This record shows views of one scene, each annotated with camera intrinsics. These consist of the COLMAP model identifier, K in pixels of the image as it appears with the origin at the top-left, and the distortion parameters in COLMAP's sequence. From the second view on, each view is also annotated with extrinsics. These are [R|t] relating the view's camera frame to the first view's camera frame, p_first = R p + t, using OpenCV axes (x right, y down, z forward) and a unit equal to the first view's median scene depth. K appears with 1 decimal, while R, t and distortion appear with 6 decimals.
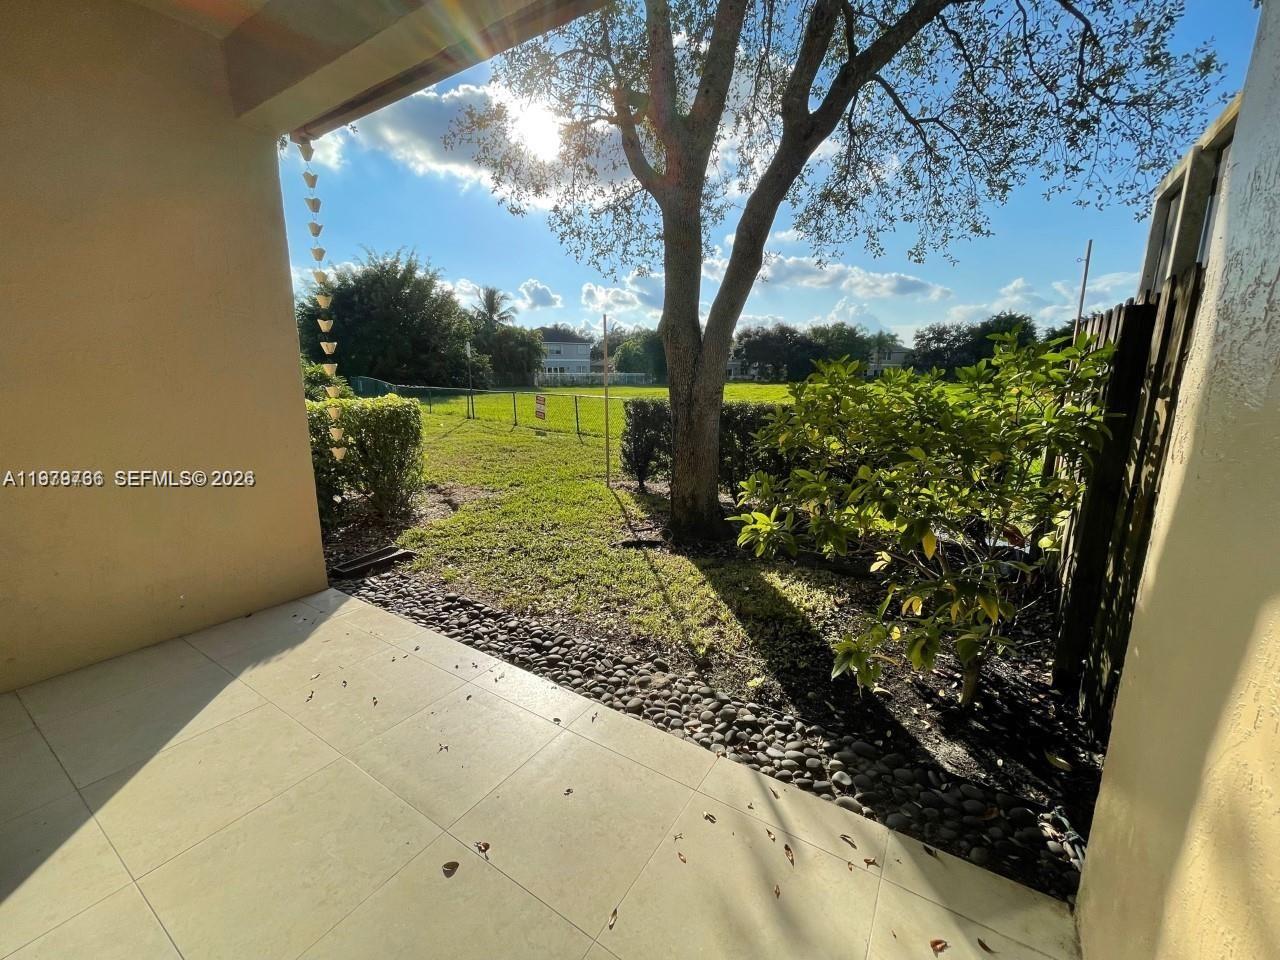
lens RADIAL K [[518.3, 0, 632.2], [0, 518.3, 476.8], [0, 0, 1]] dist [-0.001104, 0.000203]
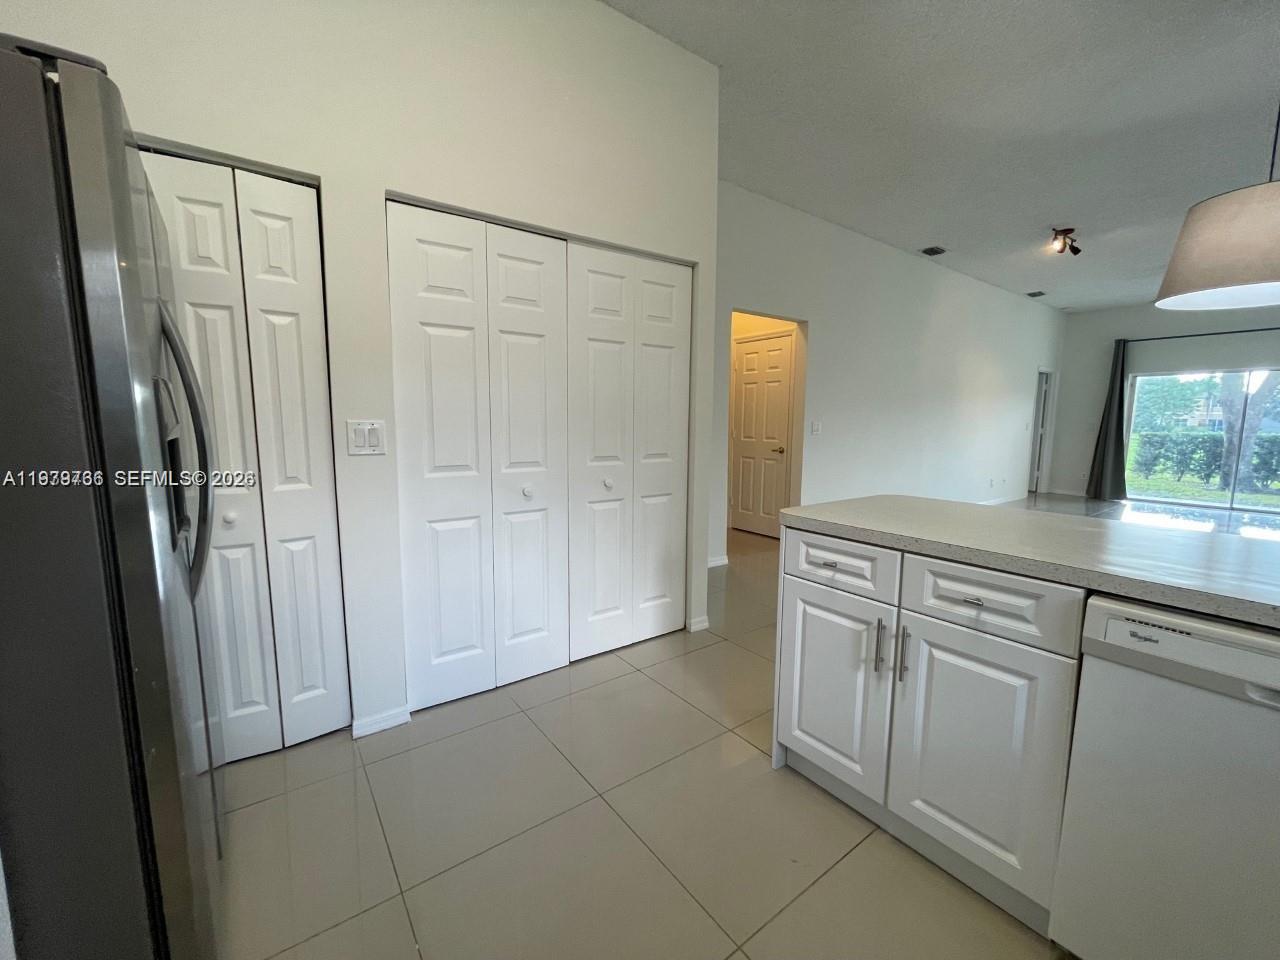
lens RADIAL K [[517.0, 0, 633.1], [0, 517.0, 476.6], [0, 0, 1]] dist [0.007603, -0.003058]
pose [[0.930362, 0.043865, -0.364009, -1.008809], [-0.076927, 0.994073, -0.076825, 0.283395], [0.358481, 0.099477, 0.928222, -1.348833]]
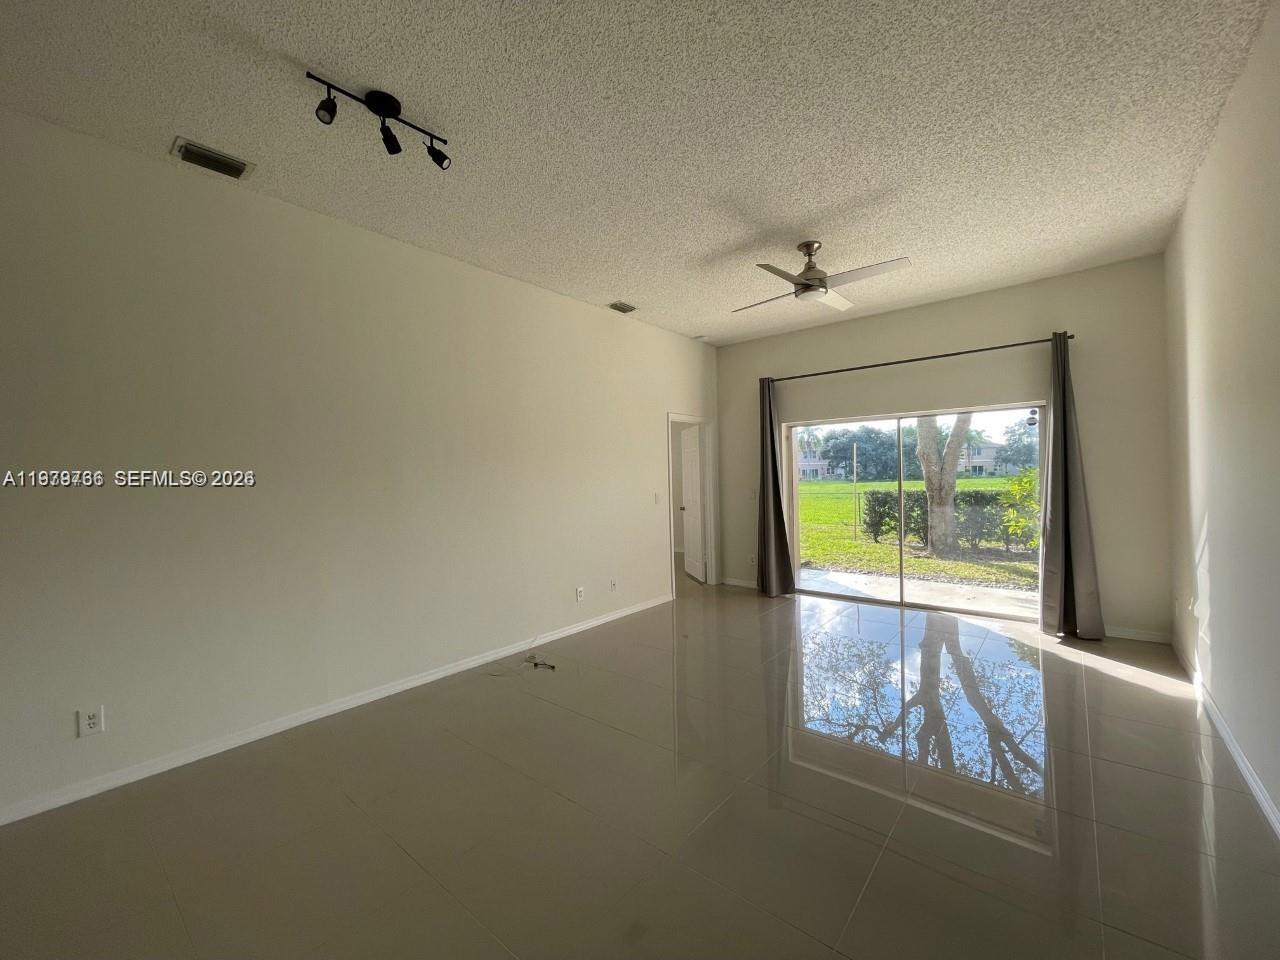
lens RADIAL K [[518.3, 0, 632.2], [0, 518.3, 476.8], [0, 0, 1]] dist [-0.001104, 0.000203]
pose [[0.990995, -0.027810, -0.130979, -0.541649], [0.001590, 0.980569, -0.196171, 0.136704], [0.133889, 0.194196, 0.971783, -0.750139]]
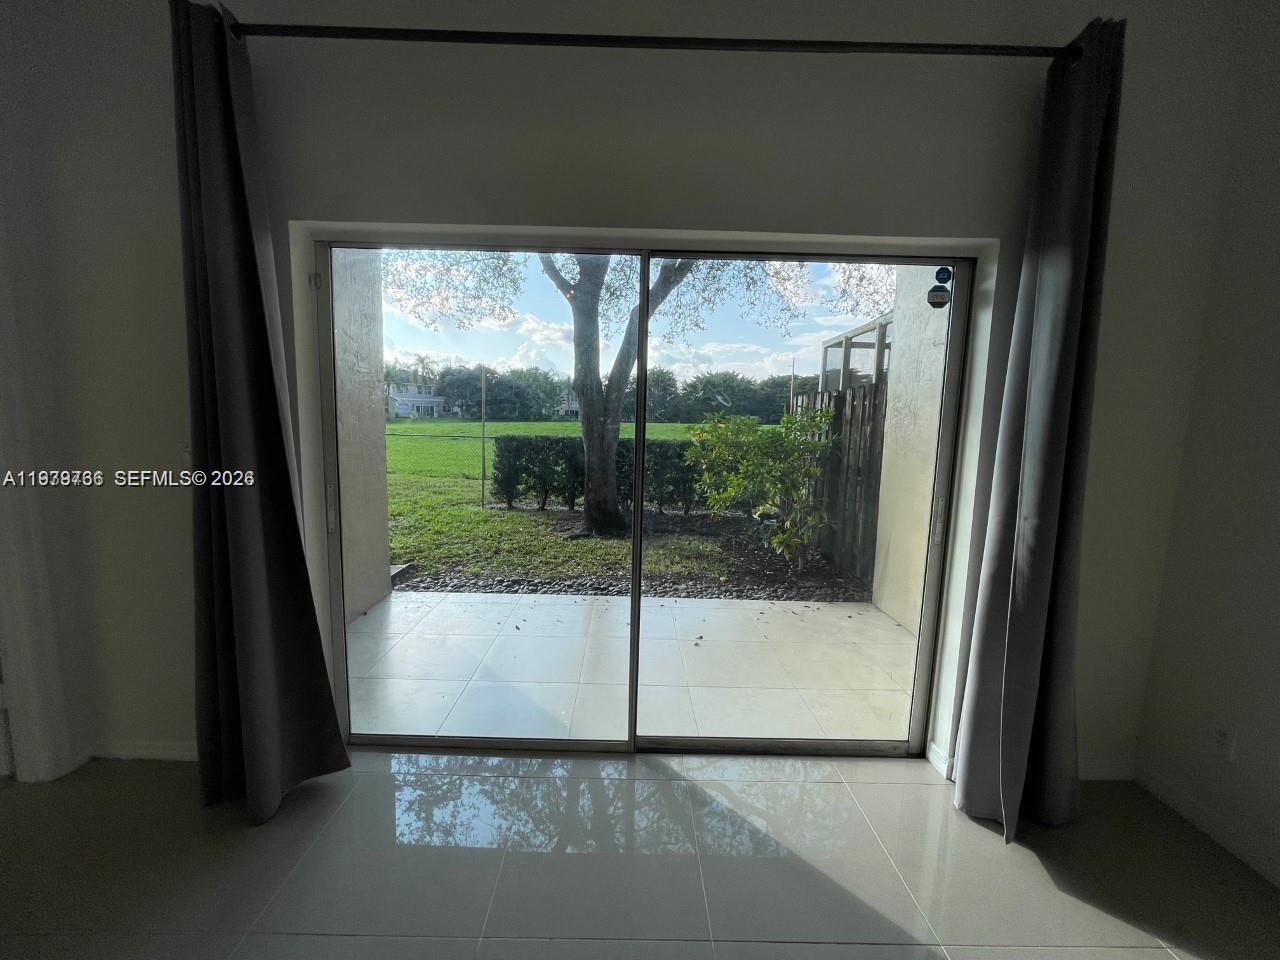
lens RADIAL K [[518.3, 0, 632.2], [0, 518.3, 476.8], [0, 0, 1]] dist [-0.001104, 0.000203]
pose [[0.838498, -0.050936, 0.542518, -0.406819], [0.089183, 0.995024, -0.044417, 0.028577], [-0.537556, 0.085627, 0.838869, -0.177473]]
